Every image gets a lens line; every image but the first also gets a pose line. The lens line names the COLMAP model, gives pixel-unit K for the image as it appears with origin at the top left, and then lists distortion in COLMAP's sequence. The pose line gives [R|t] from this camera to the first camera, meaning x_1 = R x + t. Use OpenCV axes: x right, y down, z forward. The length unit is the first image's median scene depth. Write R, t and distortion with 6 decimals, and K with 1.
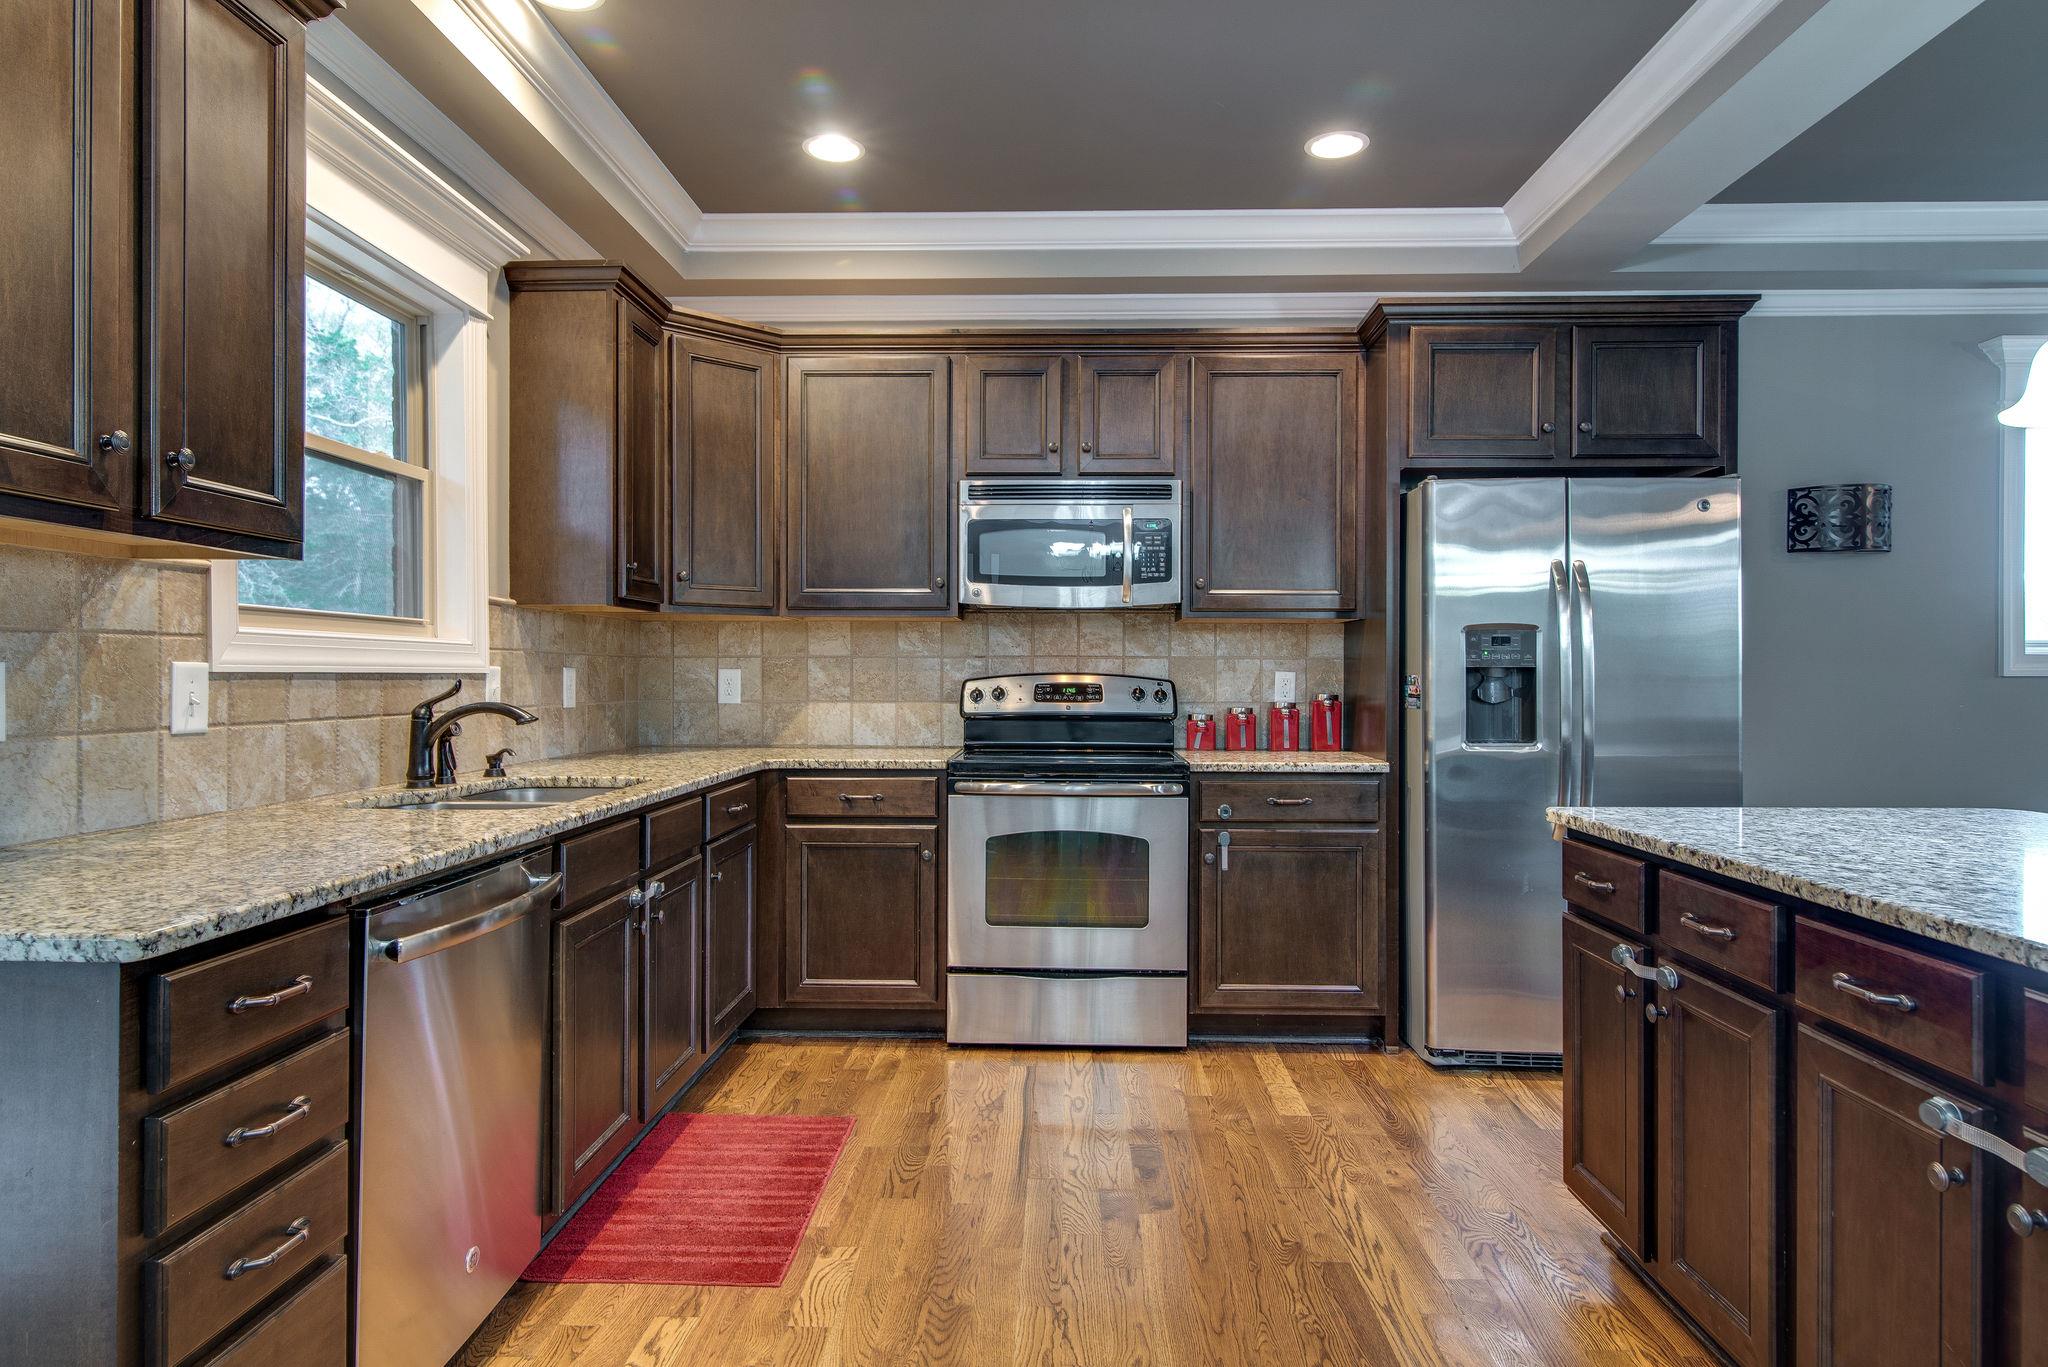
lens RADIAL K [[1160.5, 0, 1013.1], [0, 1160.5, 674.9], [0, 0, 1]] dist [0.005395, -0.002189]
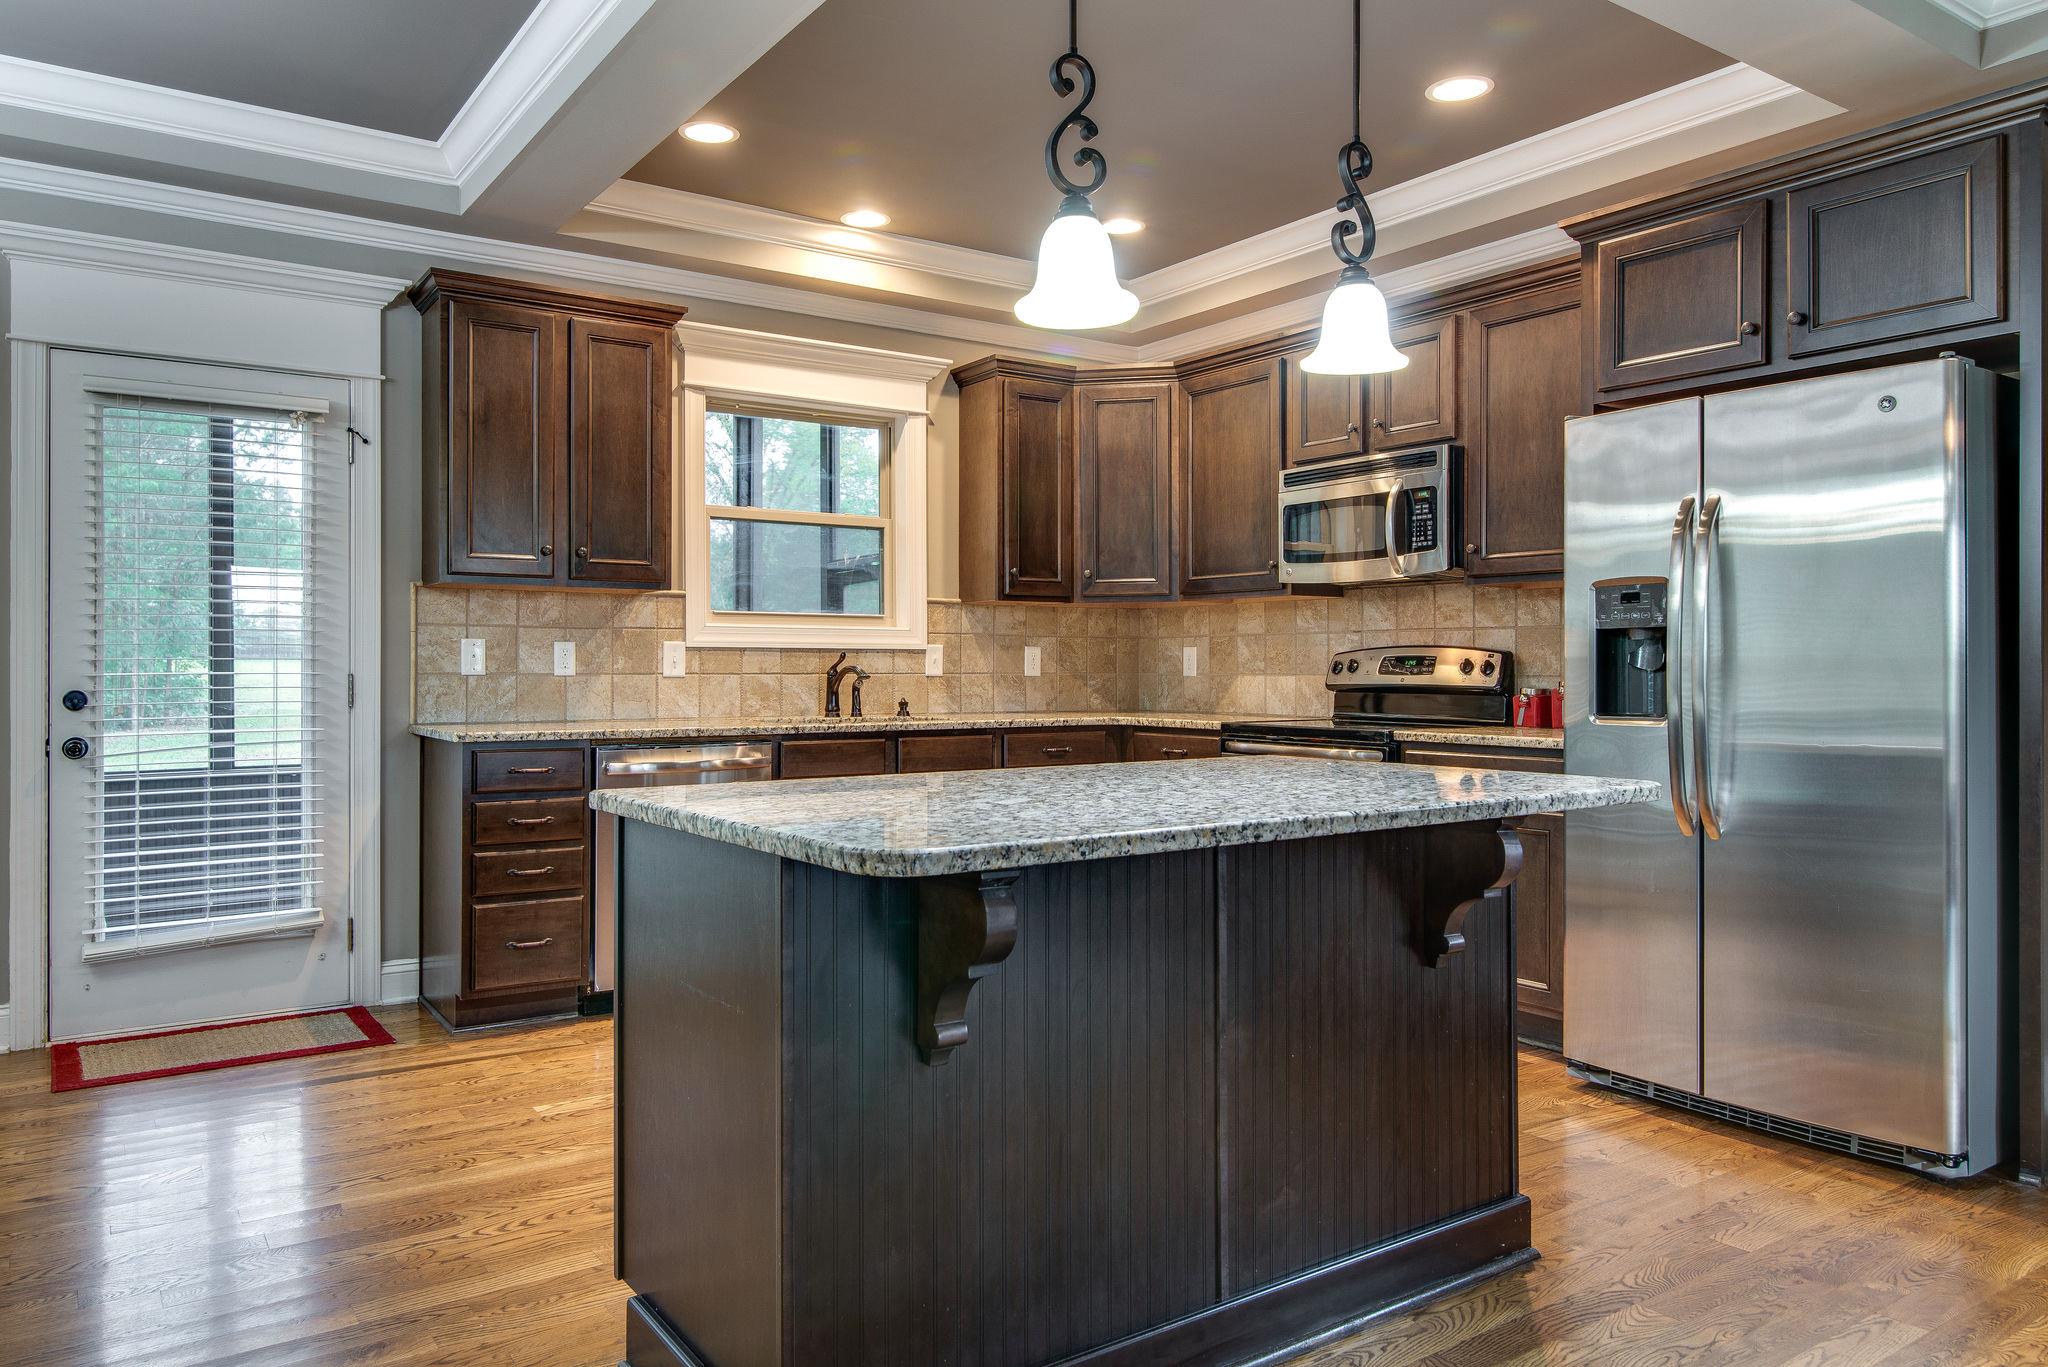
lens RADIAL K [[1370.3, 0, 1005.0], [0, 1370.3, 670.1], [0, 0, 1]] dist [-0.000030, -0.003688]
pose [[0.592723, -0.000575, -0.805406, 0.902336], [0.000128, 1.000000, -0.000620, 0.022975], [0.805406, 0.000264, 0.592723, 0.026033]]
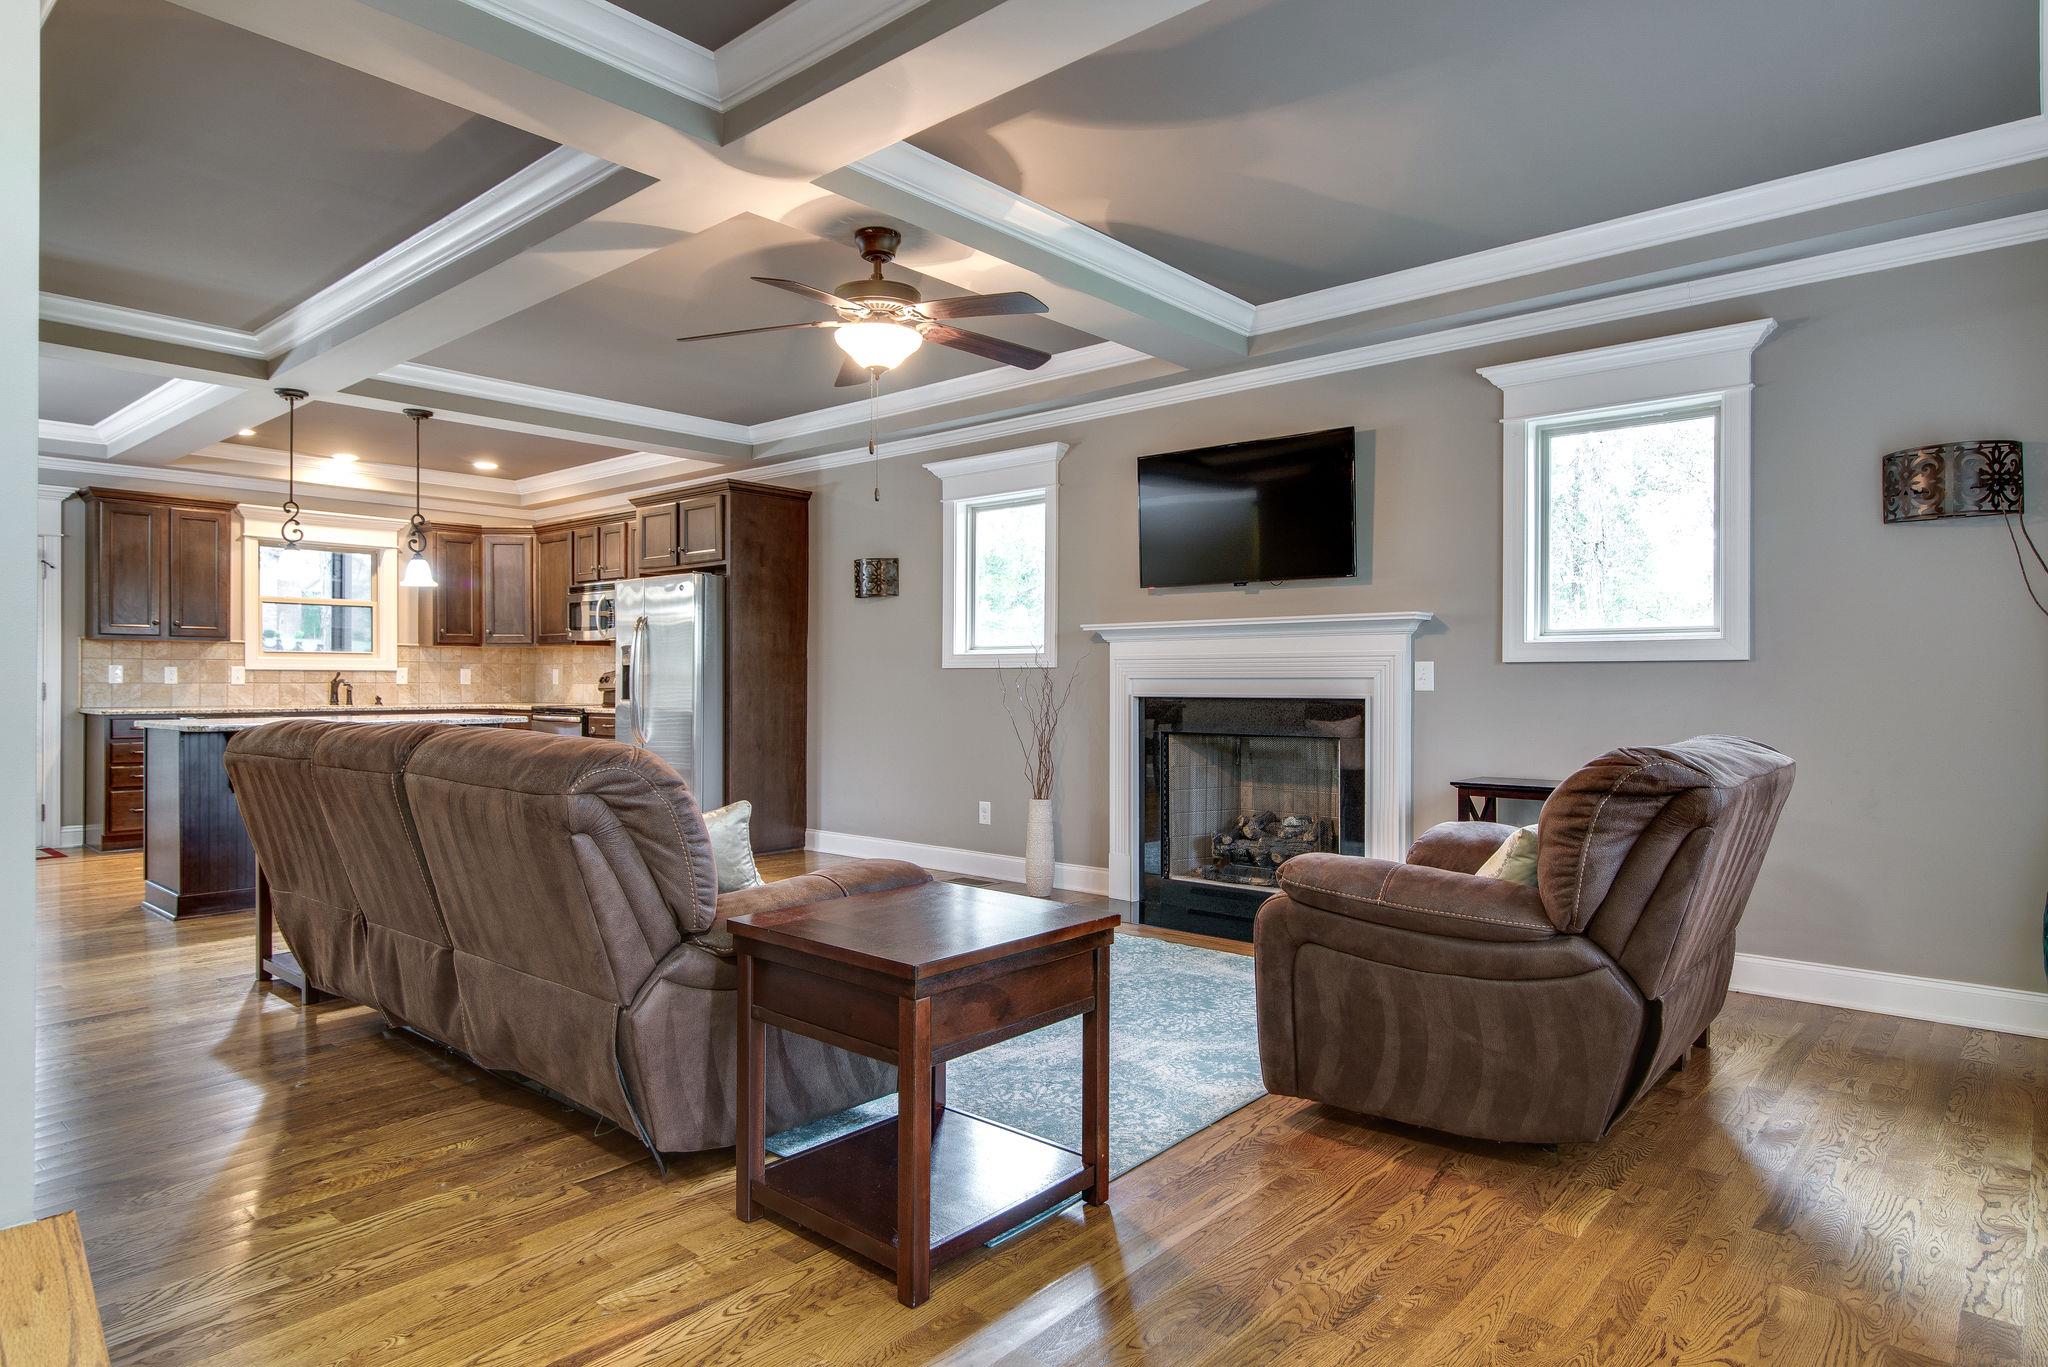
lens RADIAL K [[1160.5, 0, 1009.9], [0, 1160.5, 681.5], [0, 0, 1]] dist [0.005395, -0.002189]
pose [[0.766814, -0.000038, -0.641869, 2.239830], [-0.000098, 1.000000, -0.000177, 0.022962], [0.641869, 0.000198, 0.766814, -0.207331]]
